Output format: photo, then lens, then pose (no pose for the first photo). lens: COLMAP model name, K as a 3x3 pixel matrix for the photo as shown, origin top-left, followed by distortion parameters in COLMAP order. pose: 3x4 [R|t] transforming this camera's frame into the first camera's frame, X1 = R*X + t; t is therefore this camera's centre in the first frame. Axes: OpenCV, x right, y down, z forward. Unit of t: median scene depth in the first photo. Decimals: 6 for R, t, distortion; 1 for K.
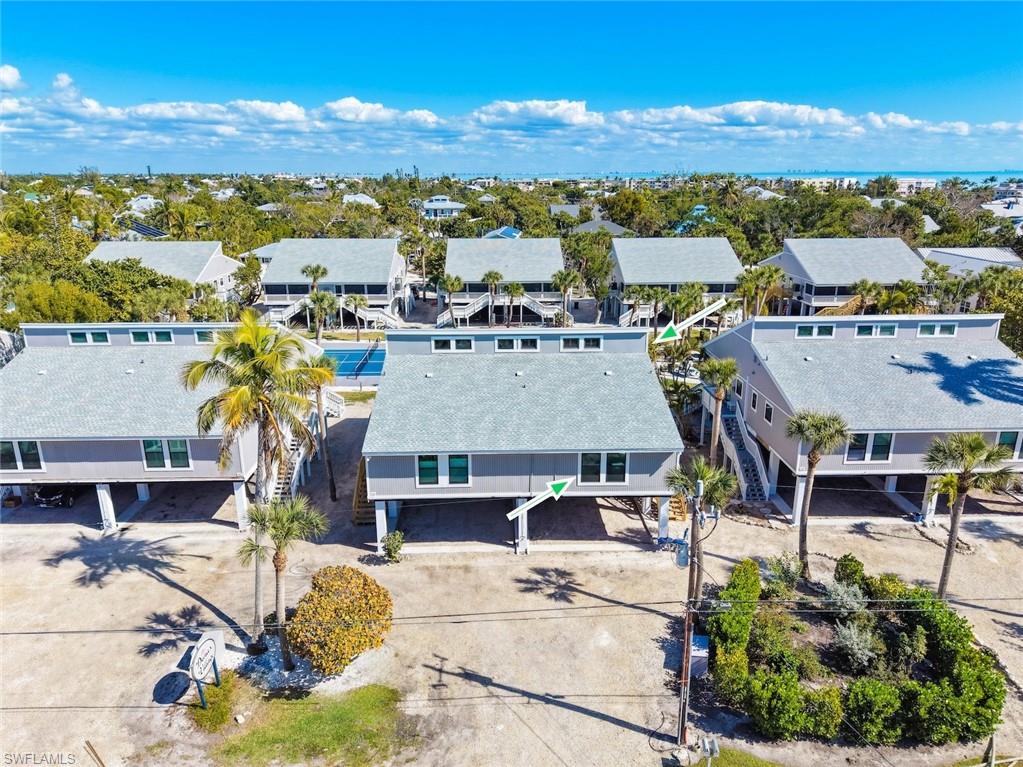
lens RADIAL K [[706.3, 0, 516.5], [0, 706.3, 406.3], [0, 0, 1]] dist [0.024887, -0.024781]
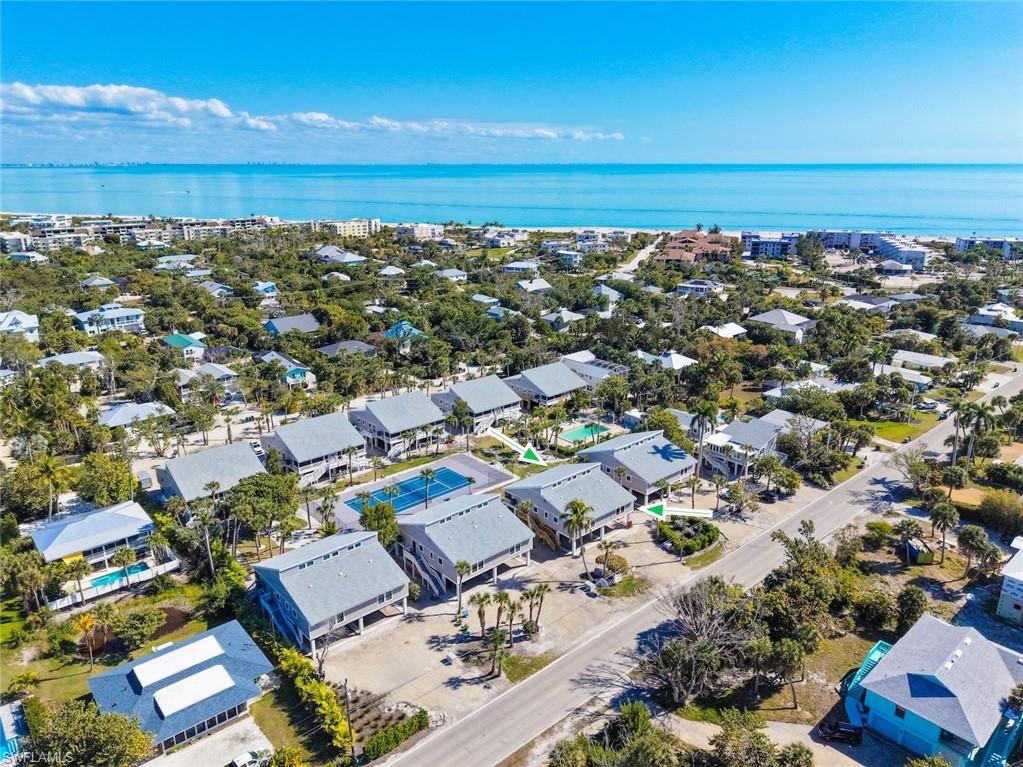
lens RADIAL K [[706.3, 0, 511.9], [0, 706.3, 384.9], [0, 0, 1]] dist [0.024887, -0.024781]
pose [[0.764738, -0.194451, 0.614300, -2.371348], [0.202851, 0.977555, 0.056908, -0.847052], [-0.611578, 0.081091, 0.787018, -1.540310]]
